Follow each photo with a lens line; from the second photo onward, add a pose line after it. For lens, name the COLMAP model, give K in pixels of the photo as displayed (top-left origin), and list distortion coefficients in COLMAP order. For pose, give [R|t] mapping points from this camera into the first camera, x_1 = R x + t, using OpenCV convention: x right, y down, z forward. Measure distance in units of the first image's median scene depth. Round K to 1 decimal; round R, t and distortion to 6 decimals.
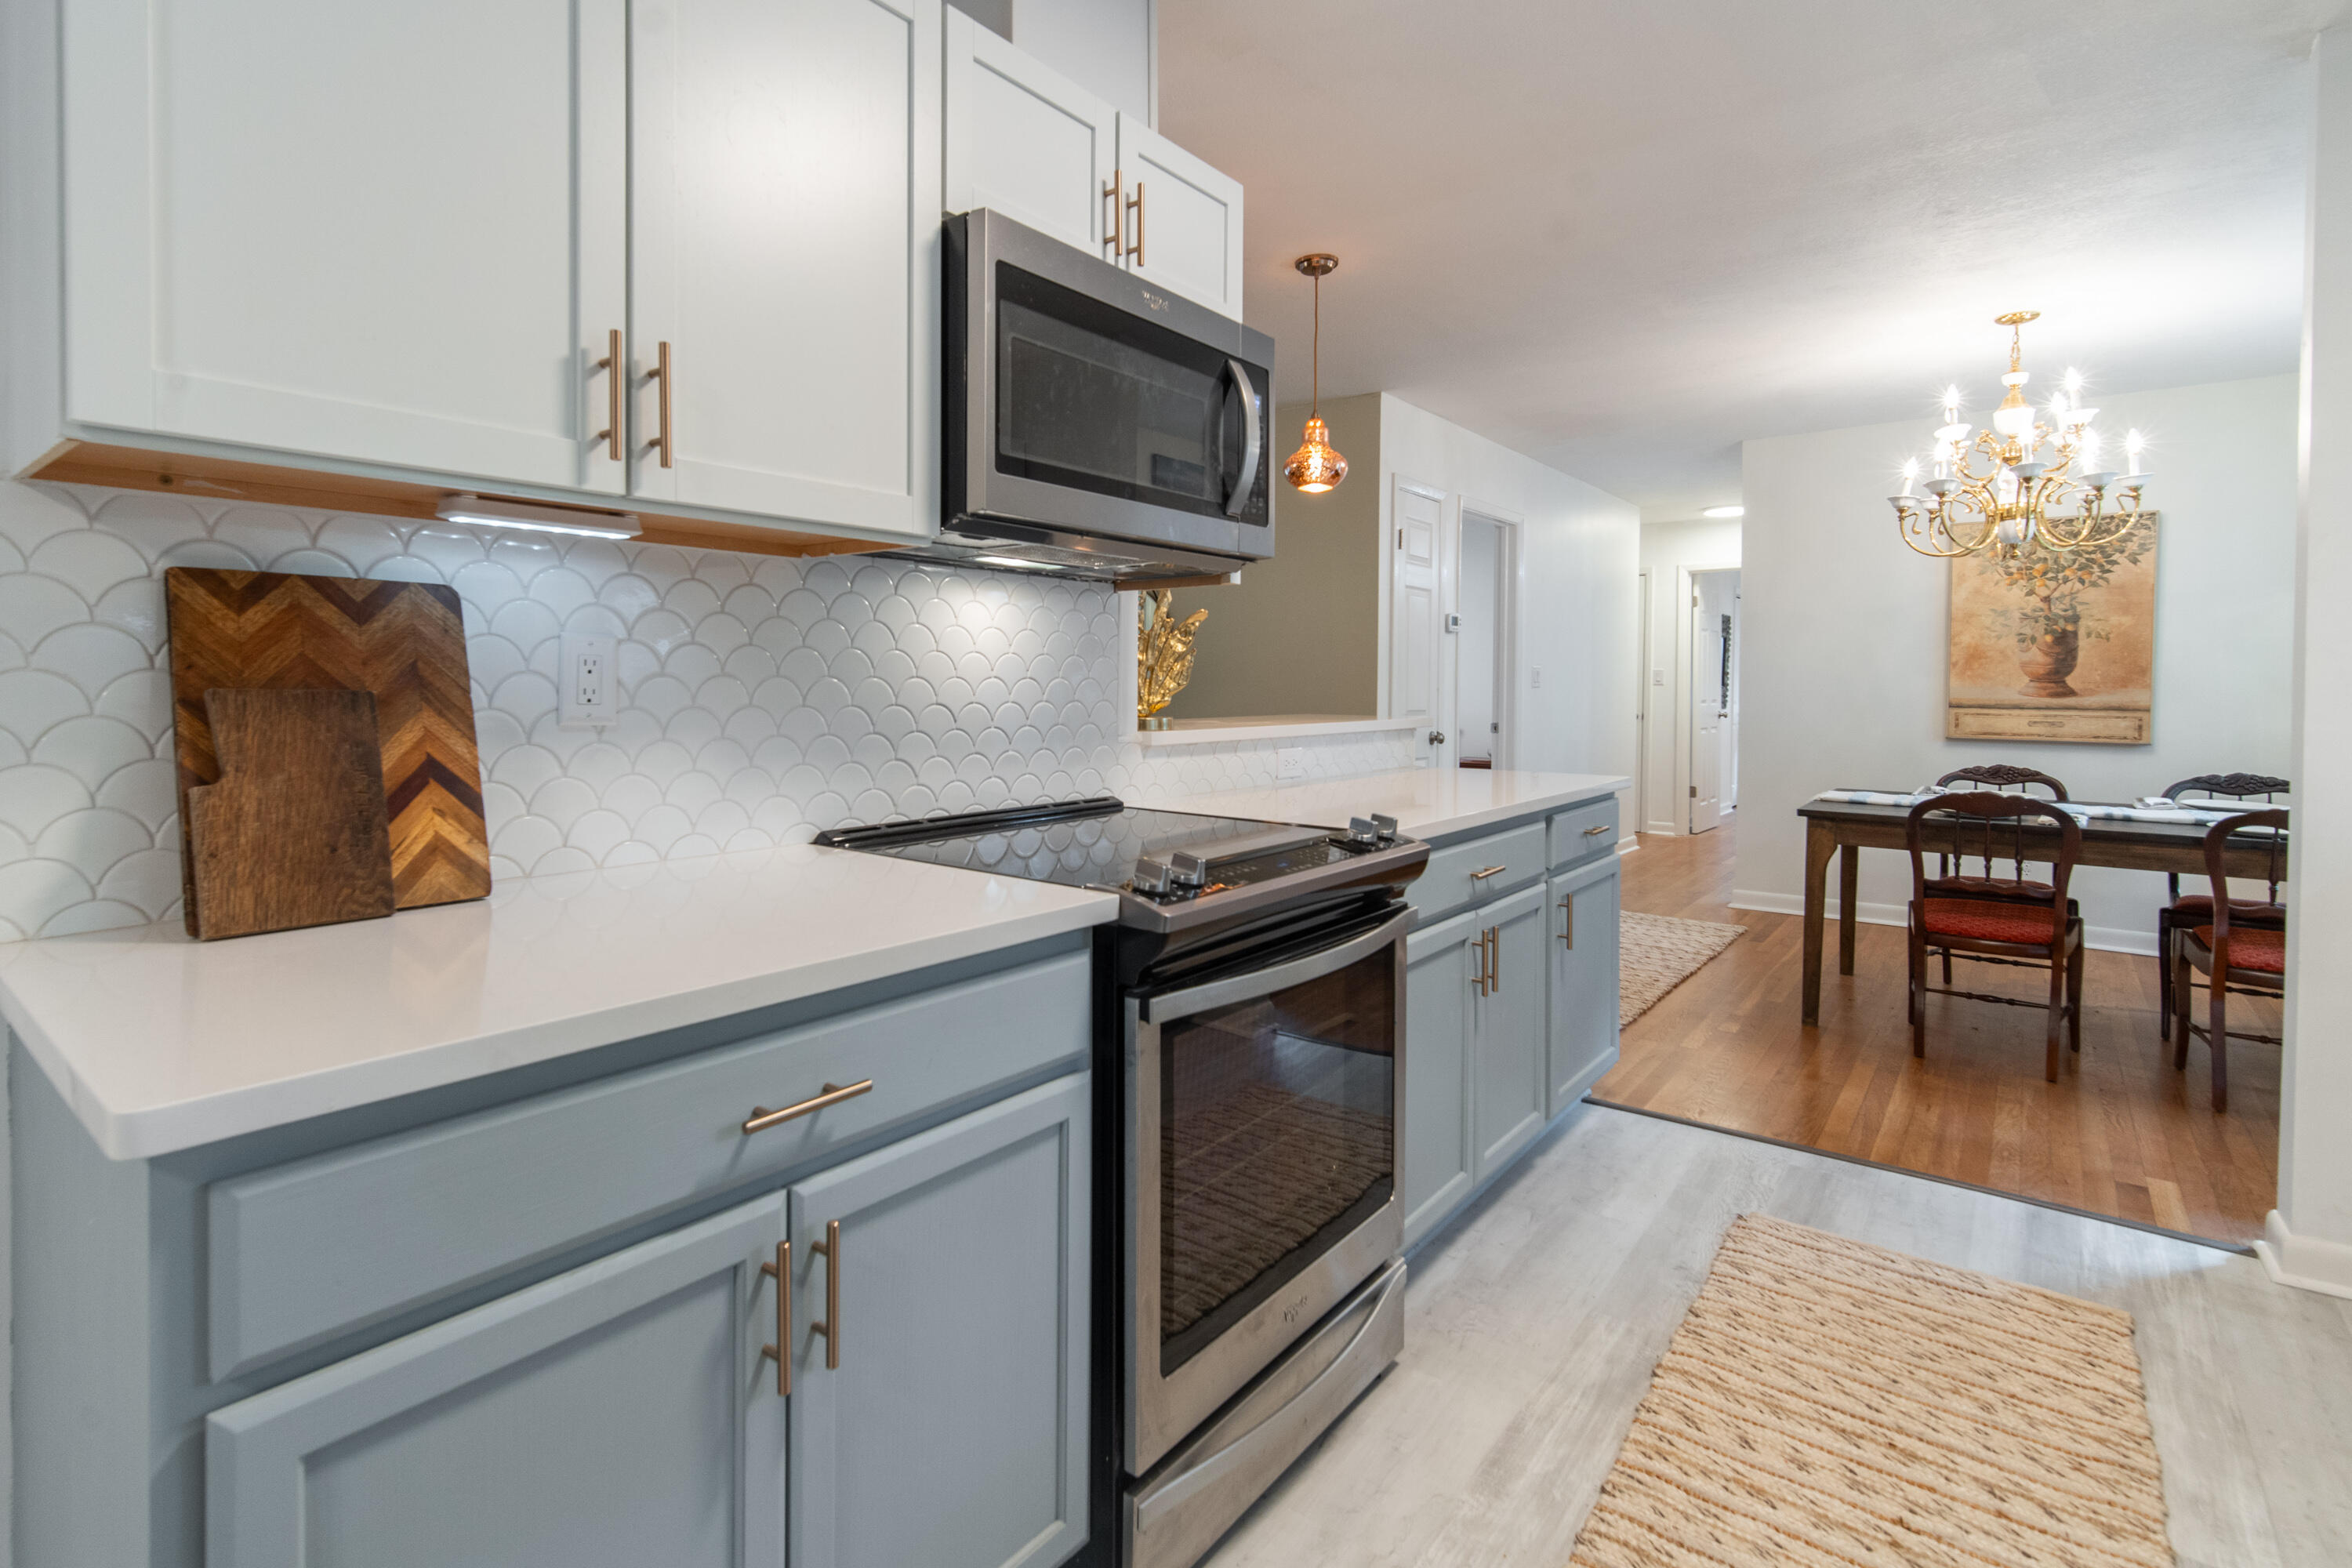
lens RADIAL K [[1098.9, 0, 1169.8], [0, 1098.9, 699.4], [0, 0, 1]] dist [0.003828, 0.000057]
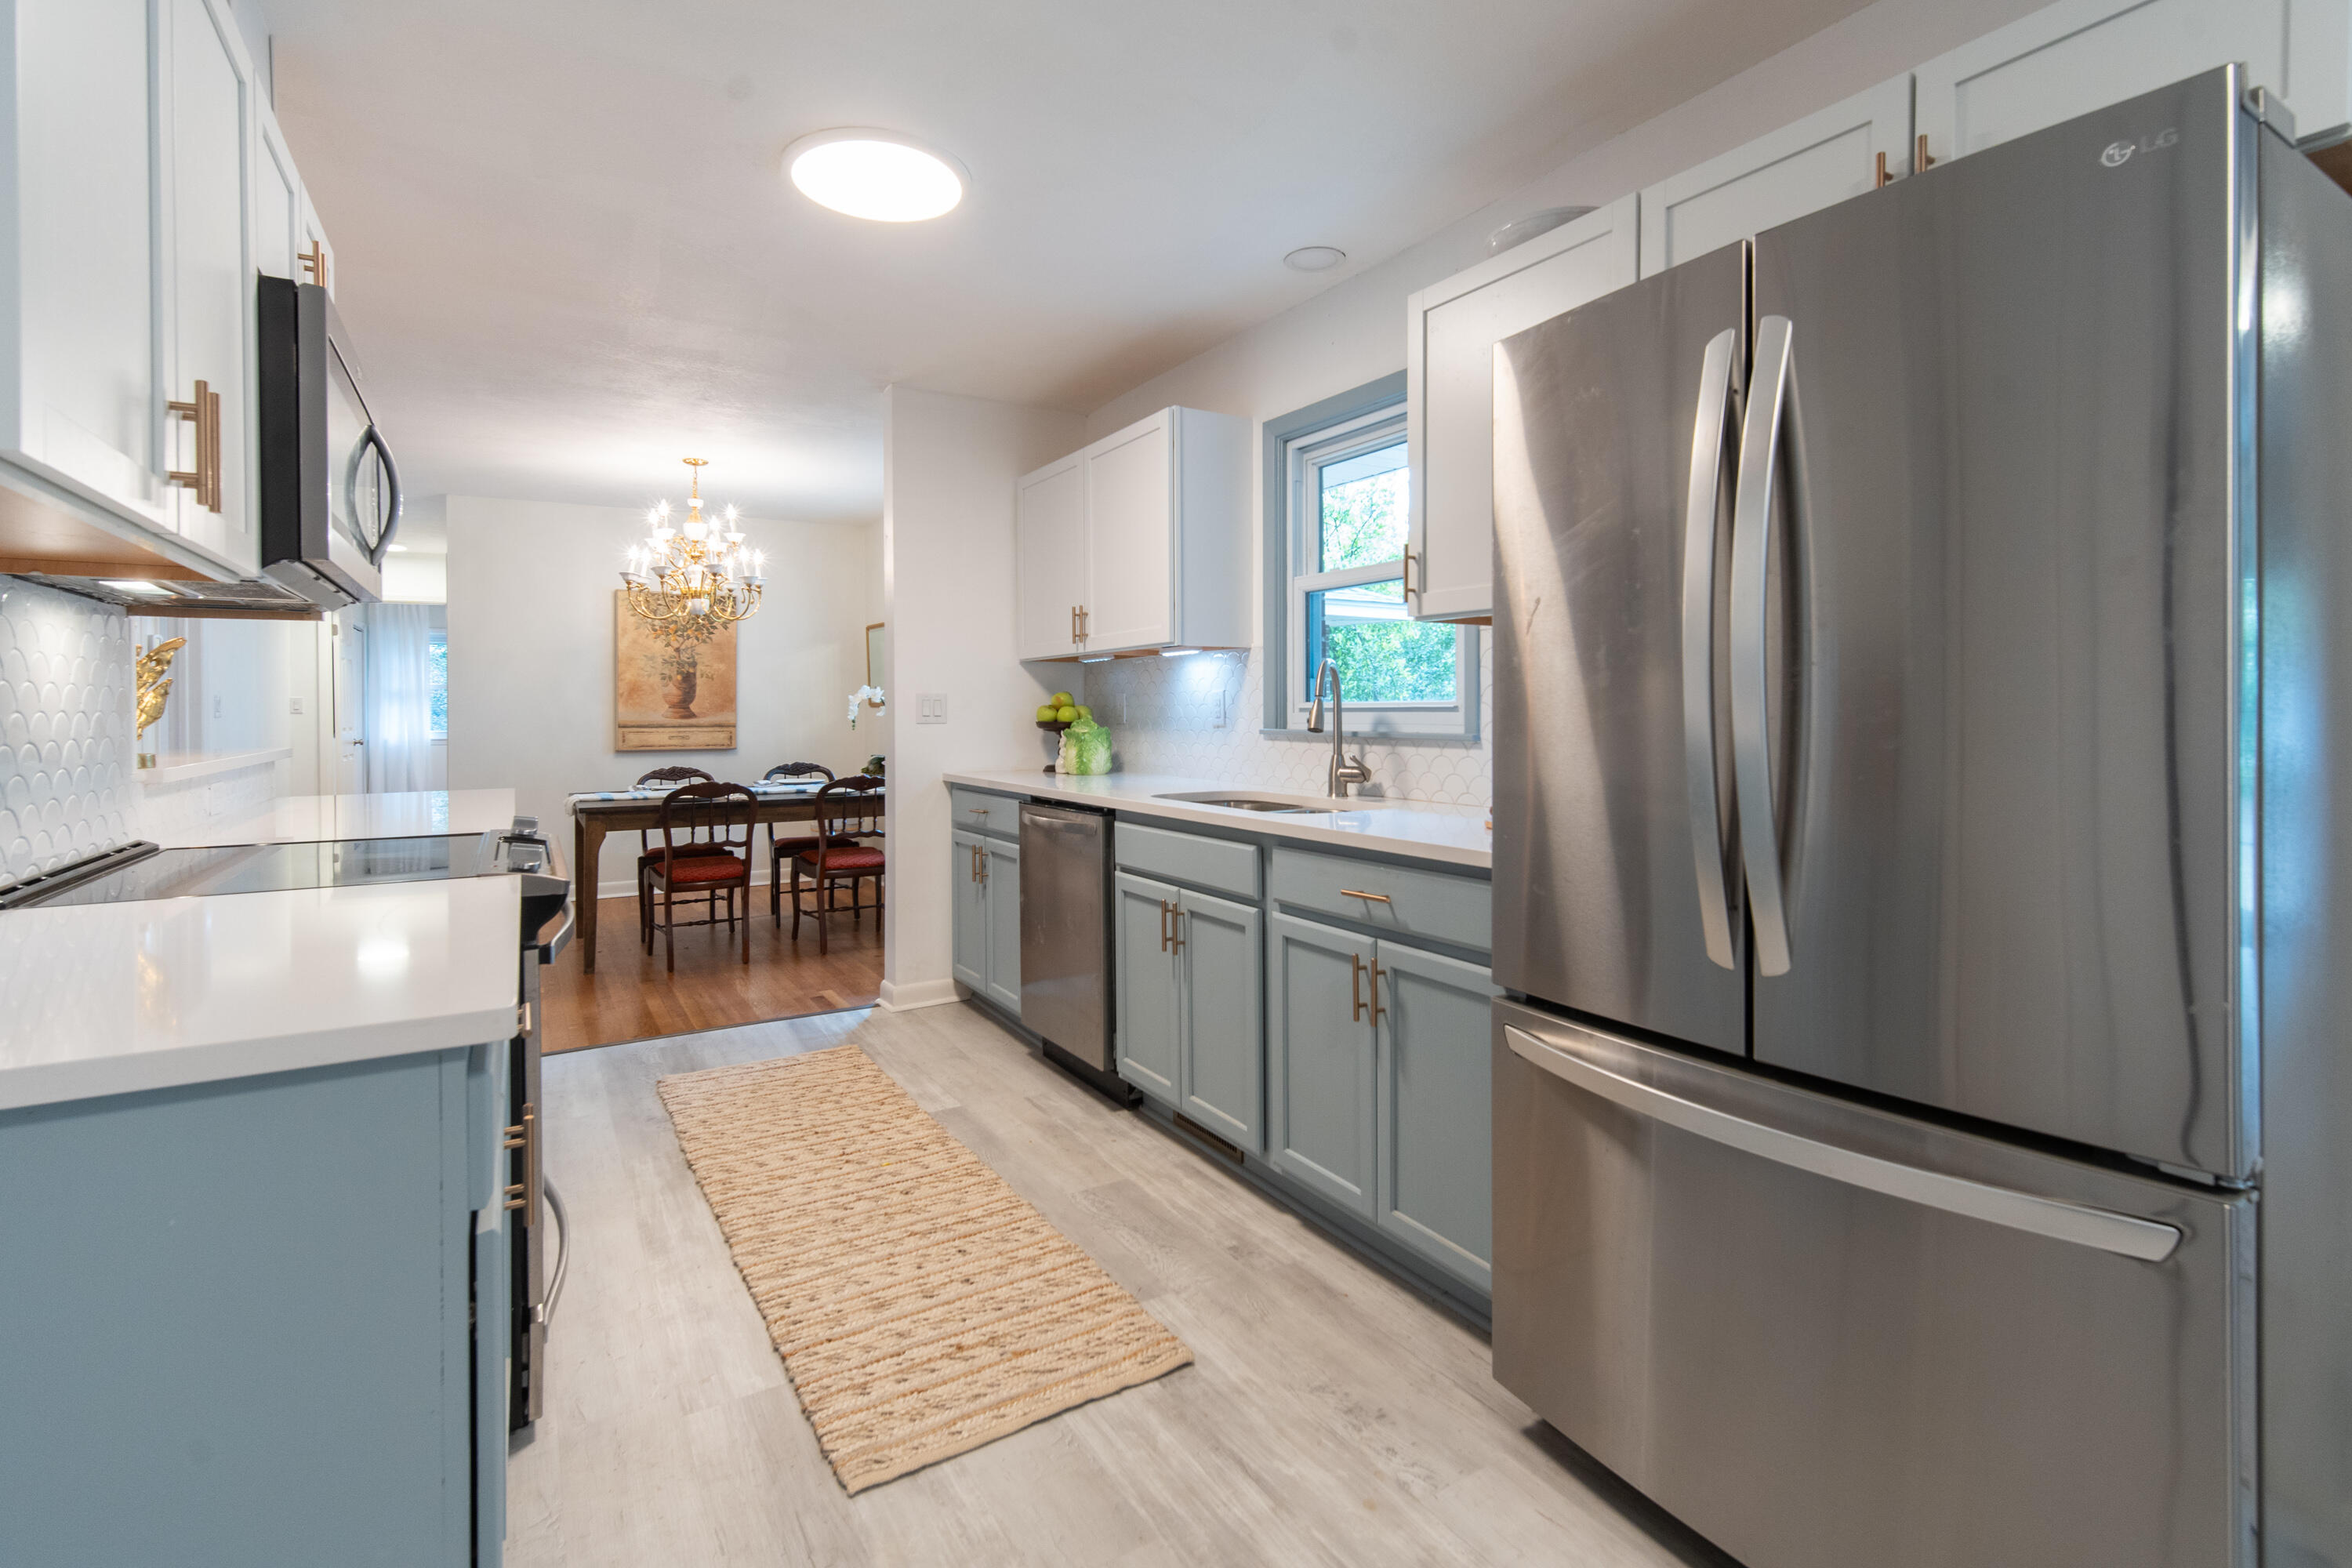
lens RADIAL K [[1051.4, 0, 1130.3], [0, 1051.4, 712.6], [0, 0, 1]] dist [-0.010777, 0.000342]
pose [[0.366649, -0.010651, 0.930298, -0.374264], [0.020983, 0.999775, 0.003176, -0.002668], [-0.930123, 0.018356, 0.366790, -0.059502]]
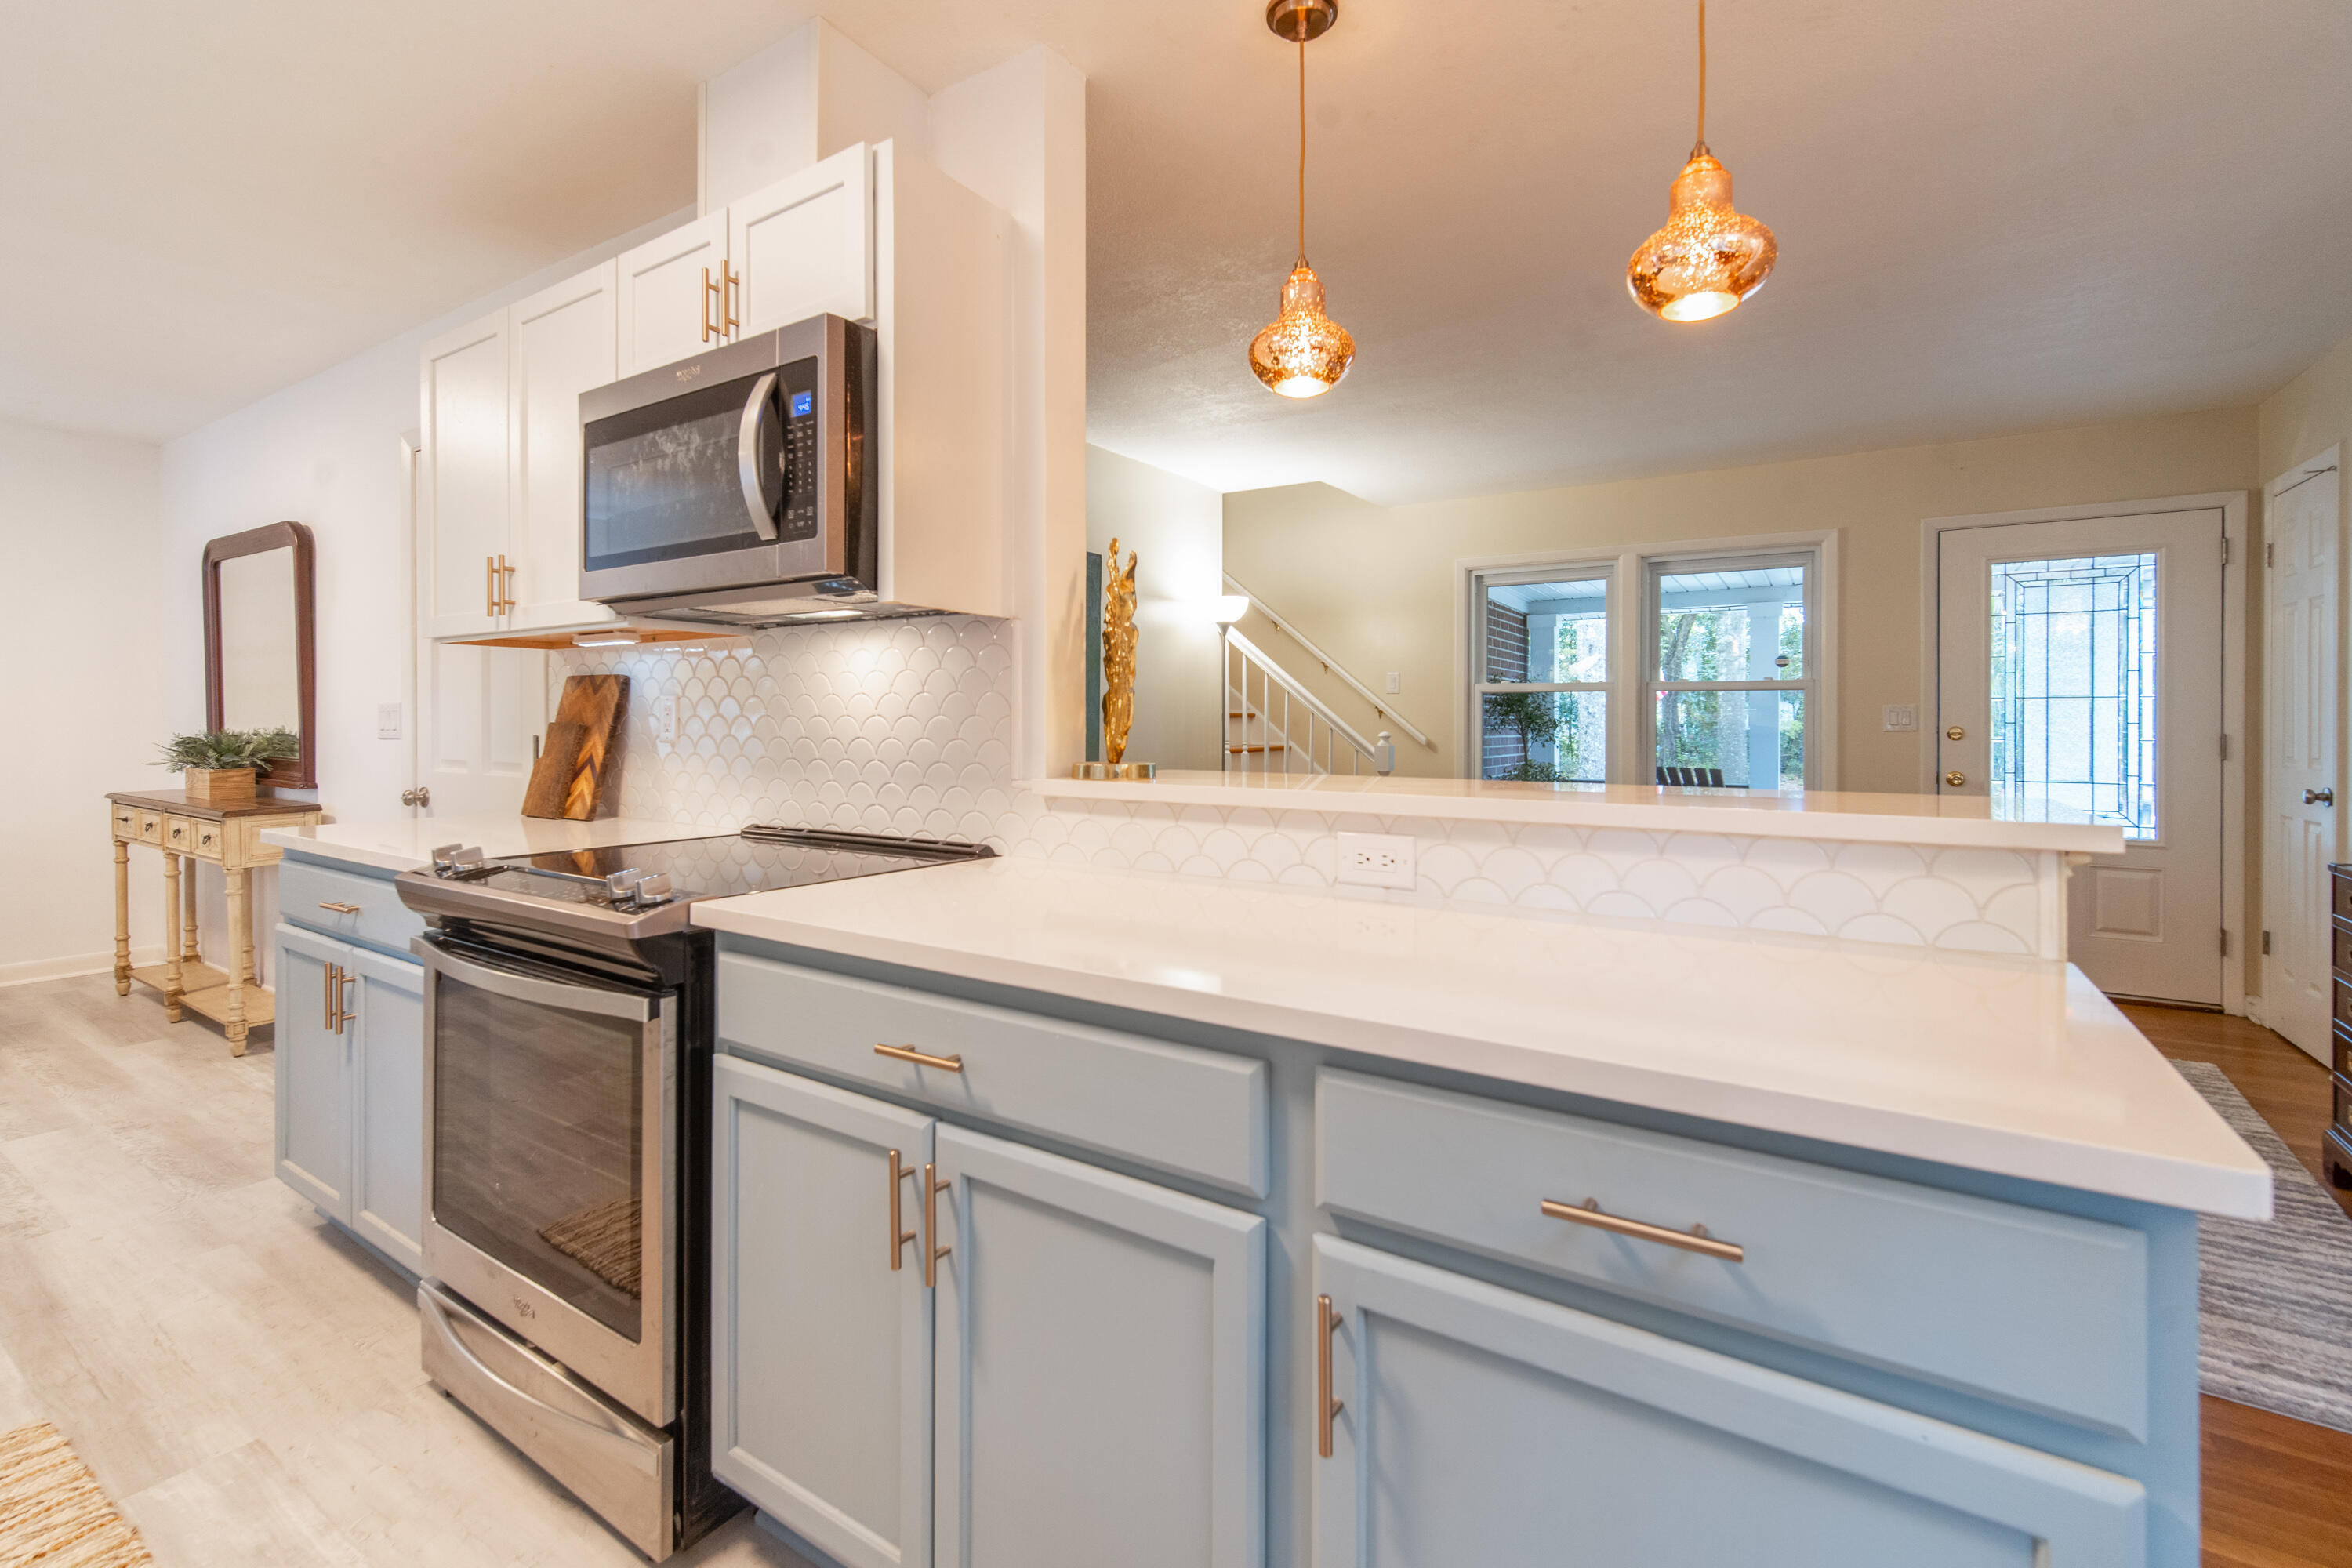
lens RADIAL K [[1051.4, 0, 1130.3], [0, 1051.4, 712.6], [0, 0, 1]] dist [-0.010777, 0.000342]
pose [[0.076160, -0.009477, -0.997051, 0.561782], [-0.013211, 0.999857, -0.010512, -0.009083], [0.997008, 0.013973, 0.076024, 0.722665]]
